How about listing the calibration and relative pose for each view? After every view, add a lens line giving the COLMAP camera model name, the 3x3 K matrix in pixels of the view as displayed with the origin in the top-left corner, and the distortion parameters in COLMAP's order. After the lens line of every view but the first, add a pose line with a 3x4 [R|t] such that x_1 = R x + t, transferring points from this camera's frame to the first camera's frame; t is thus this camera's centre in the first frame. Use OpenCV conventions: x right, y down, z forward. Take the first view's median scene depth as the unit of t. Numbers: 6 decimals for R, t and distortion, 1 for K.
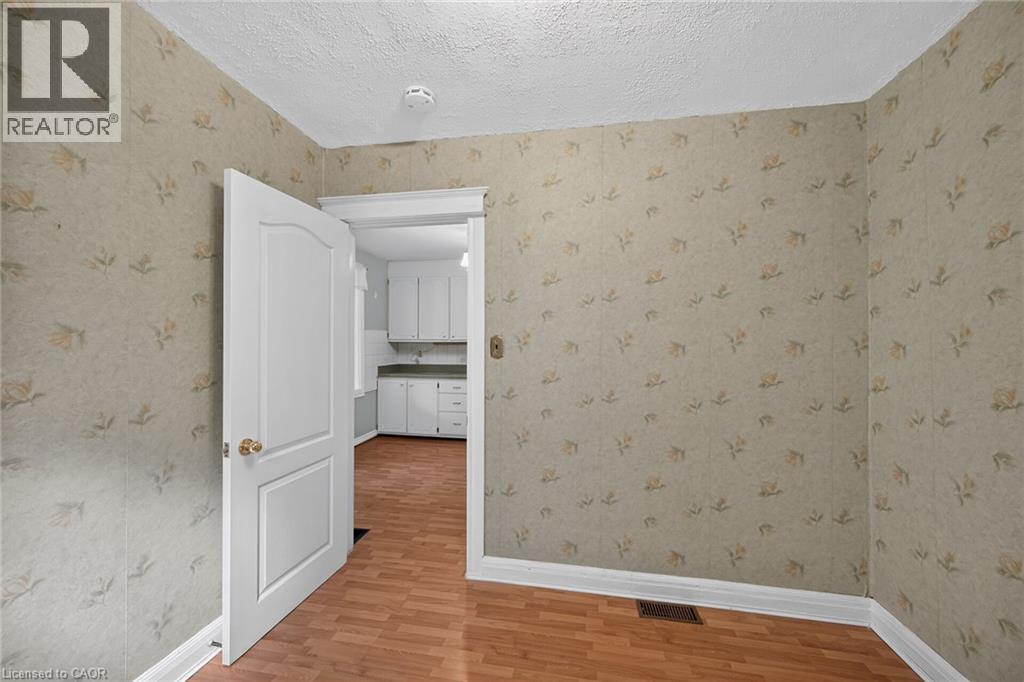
lens RADIAL K [[407.1, 0, 512.7], [0, 407.1, 340.9], [0, 0, 1]] dist [0.000602, 0.000021]
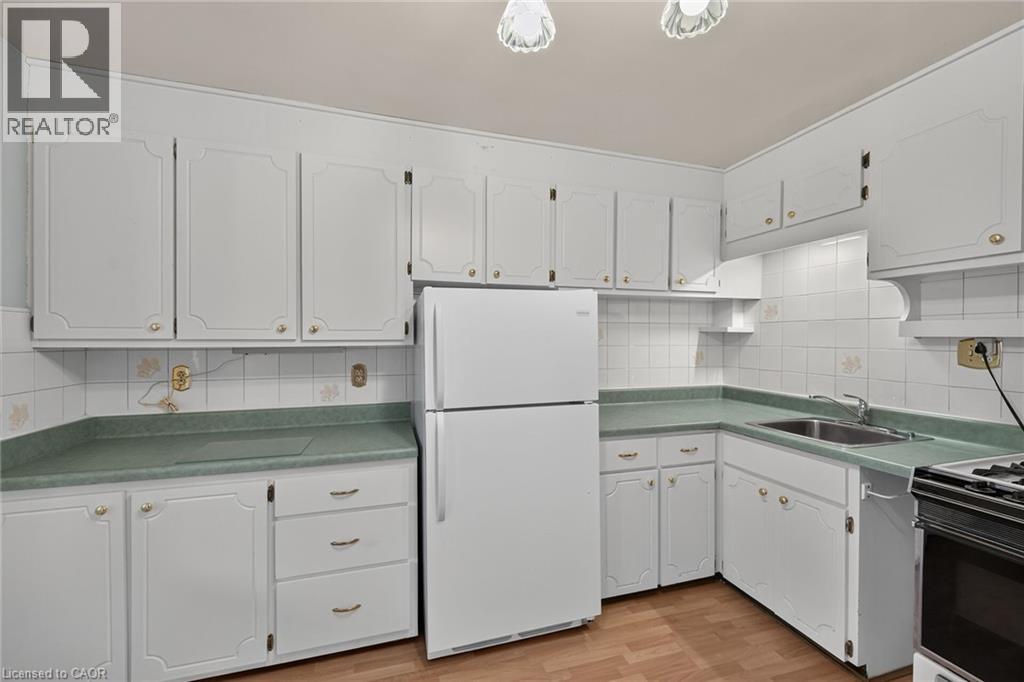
lens RADIAL K [[379.8, 0, 514.0], [0, 379.8, 341.0], [0, 0, 1]] dist [0.001145, -0.000408]
pose [[0.858691, -0.007646, 0.512436, -0.167091], [0.004846, 0.999965, 0.006800, -0.002617], [-0.512470, -0.003356, 0.858699, 0.653231]]
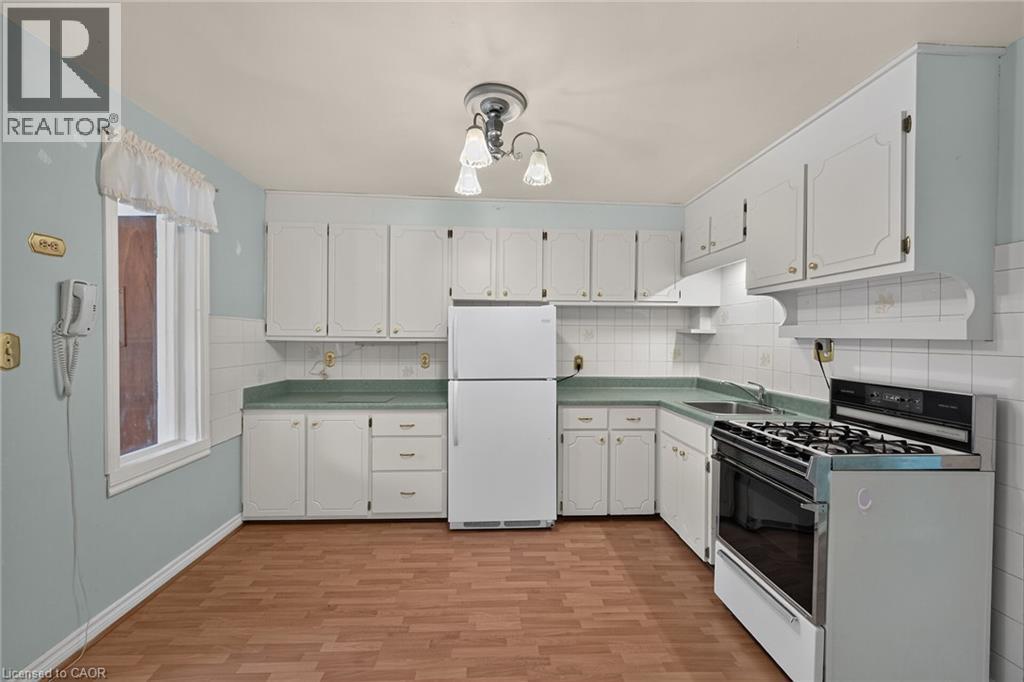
lens RADIAL K [[407.1, 0, 508.8], [0, 407.1, 339.6], [0, 0, 1]] dist [0.000602, 0.000021]
pose [[0.973059, 0.001317, 0.230554, -0.126065], [-0.002141, 0.999992, 0.003322, -0.001217], [-0.230547, -0.003727, 0.973054, 0.428899]]
